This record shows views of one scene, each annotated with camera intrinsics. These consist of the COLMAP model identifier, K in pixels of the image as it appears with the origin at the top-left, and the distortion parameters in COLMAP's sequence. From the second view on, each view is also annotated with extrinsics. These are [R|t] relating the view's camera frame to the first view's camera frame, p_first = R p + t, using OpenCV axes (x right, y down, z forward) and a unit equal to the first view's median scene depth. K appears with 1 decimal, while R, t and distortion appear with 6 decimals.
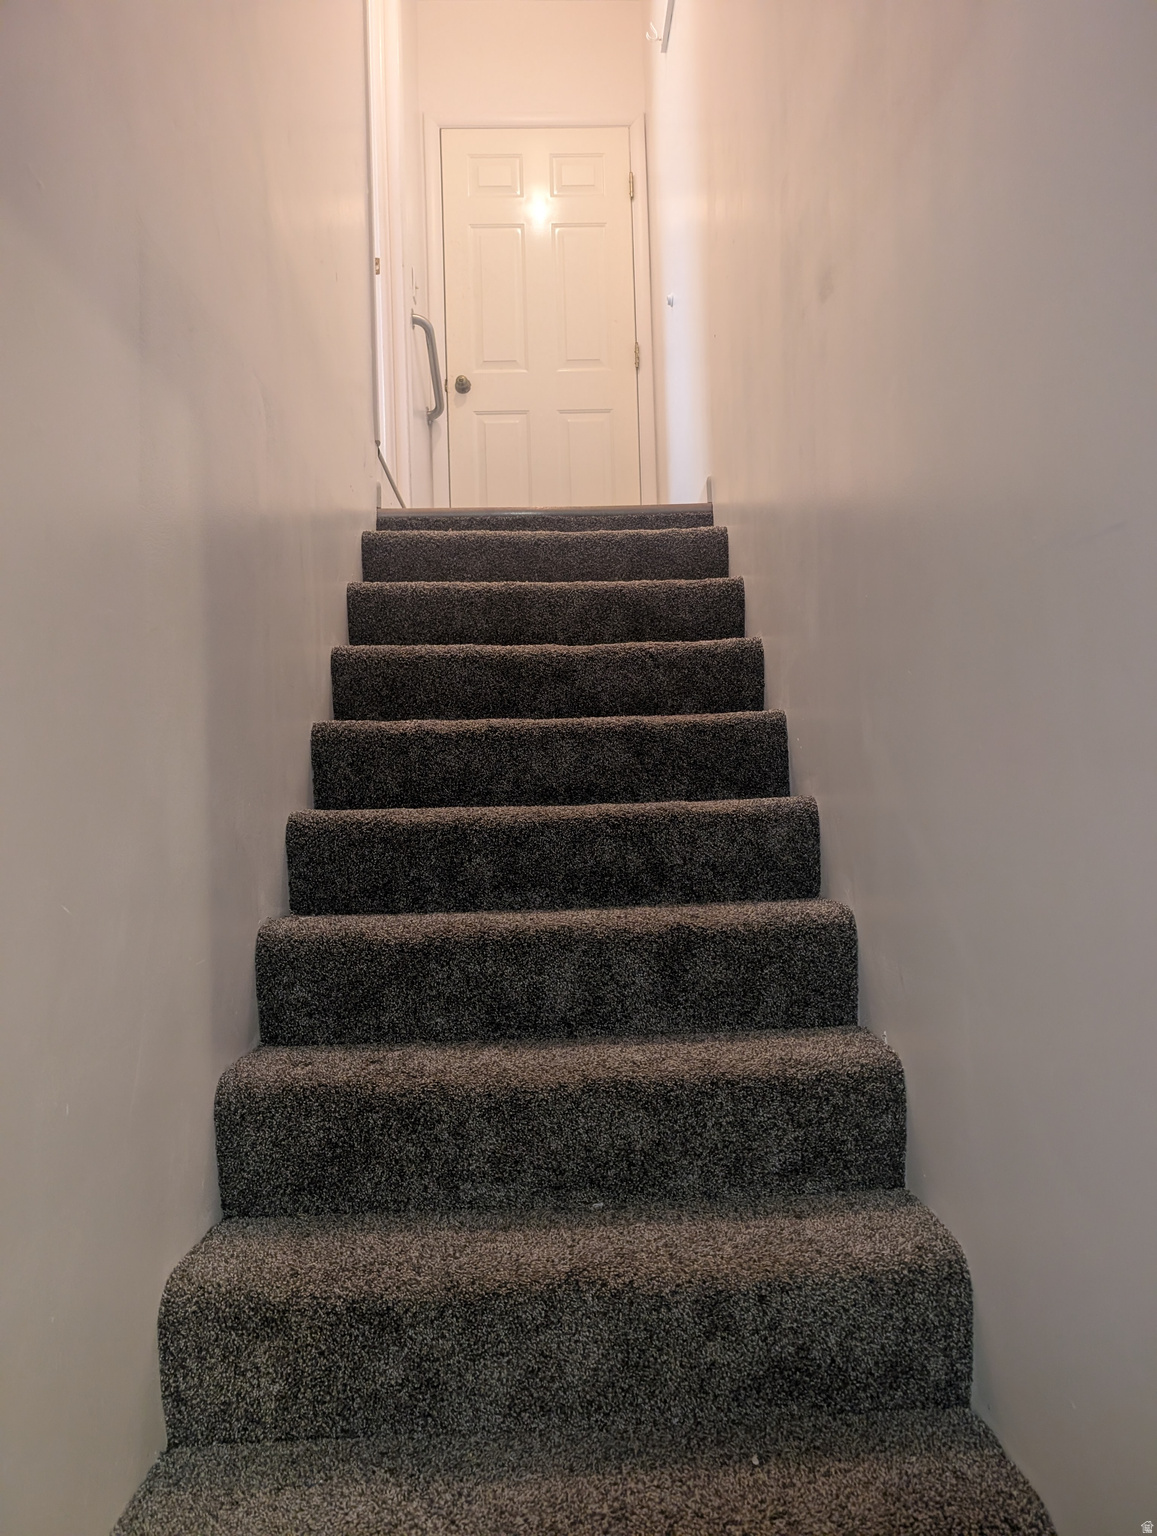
lens RADIAL K [[1105.0, 0, 579.8], [0, 1105.0, 769.9], [0, 0, 1]] dist [0.026484, -0.012557]
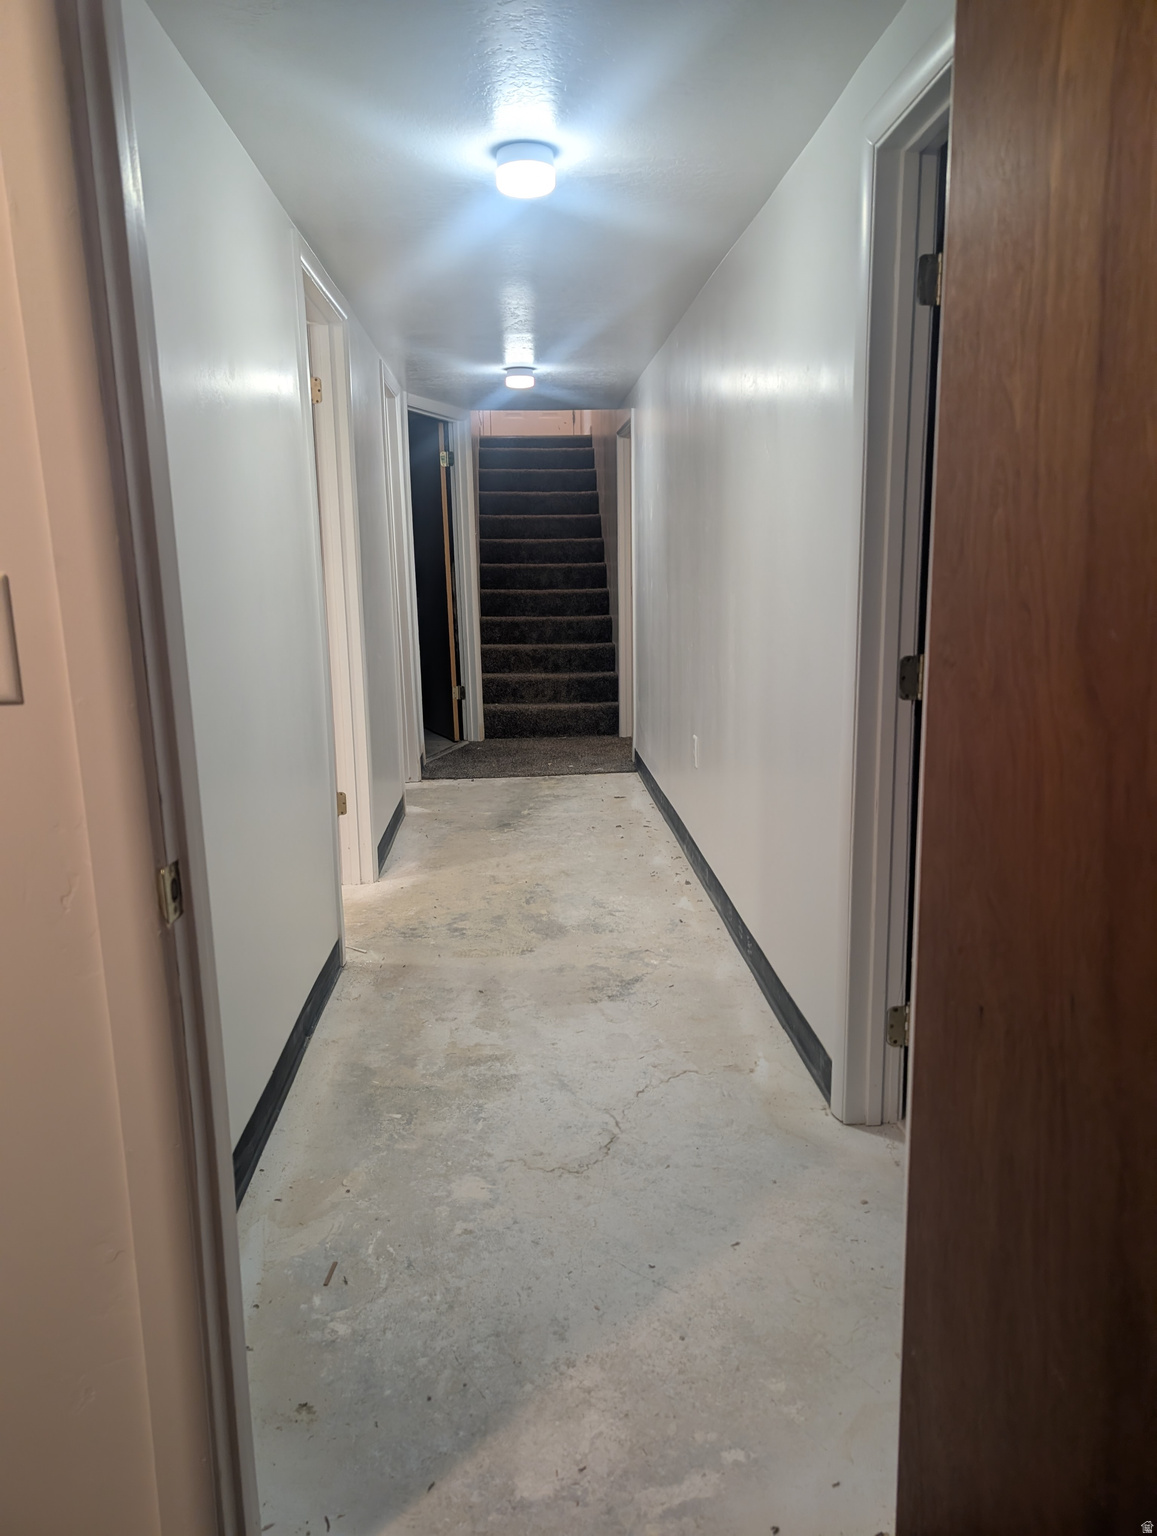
lens RADIAL K [[1105.0, 0, 580.7], [0, 1105.0, 770.8], [0, 0, 1]] dist [0.026484, -0.012557]
pose [[0.998646, 0.014721, 0.049904, -0.071647], [-0.026307, 0.970369, 0.240190, -0.125951], [-0.044889, -0.241178, 0.969442, -3.264702]]
